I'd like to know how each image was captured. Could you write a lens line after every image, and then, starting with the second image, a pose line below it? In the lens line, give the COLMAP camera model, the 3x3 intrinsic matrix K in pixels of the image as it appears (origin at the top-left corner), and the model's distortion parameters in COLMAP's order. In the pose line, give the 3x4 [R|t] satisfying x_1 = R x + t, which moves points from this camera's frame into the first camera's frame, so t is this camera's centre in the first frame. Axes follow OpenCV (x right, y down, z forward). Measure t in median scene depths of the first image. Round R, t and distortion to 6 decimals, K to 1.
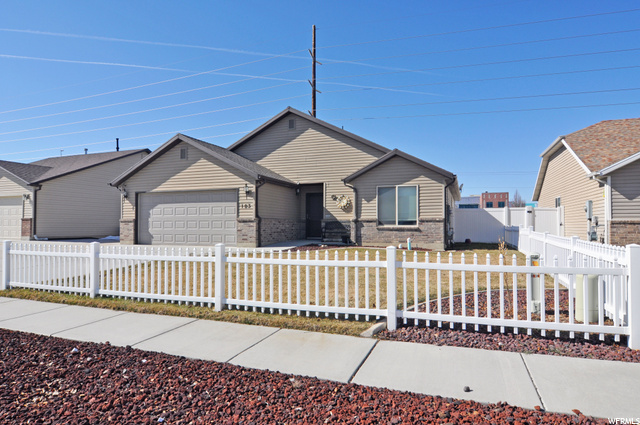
lens RADIAL K [[369.0, 0, 320.4], [0, 369.0, 234.6], [0, 0, 1]] dist [-0.002703, -0.000285]
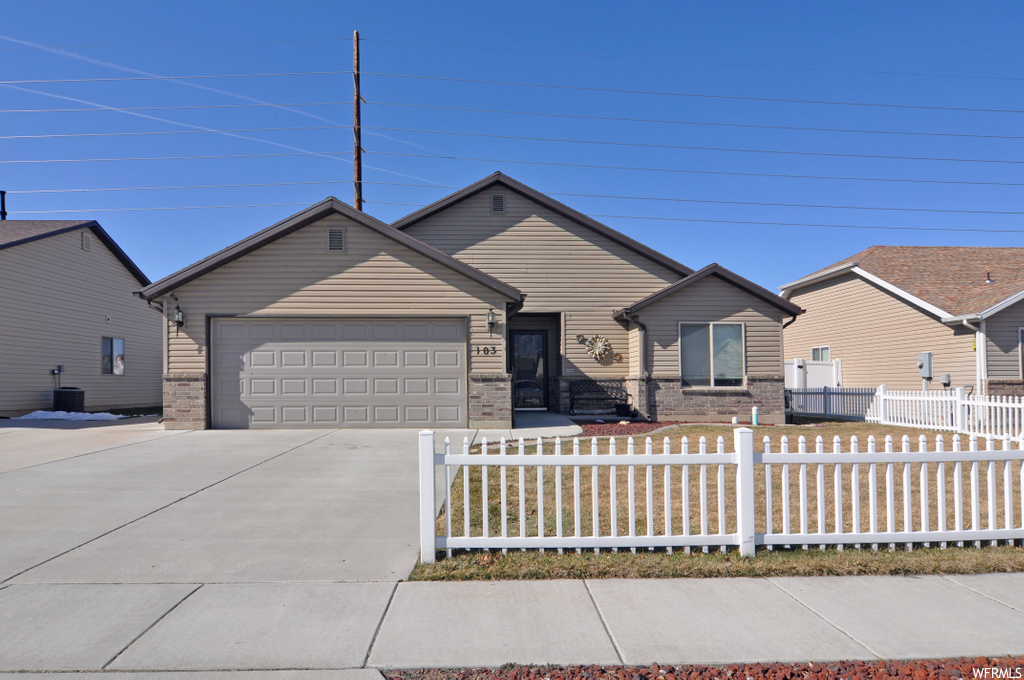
lens RADIAL K [[618.9, 0, 498.2], [0, 618.9, 366.4], [0, 0, 1]] dist [-0.001252, 0.000352]
pose [[0.923686, 0.011054, 0.382990, -0.513137], [0.010668, 0.998454, -0.054548, -0.006566], [-0.383001, 0.054471, 0.922140, 0.184494]]
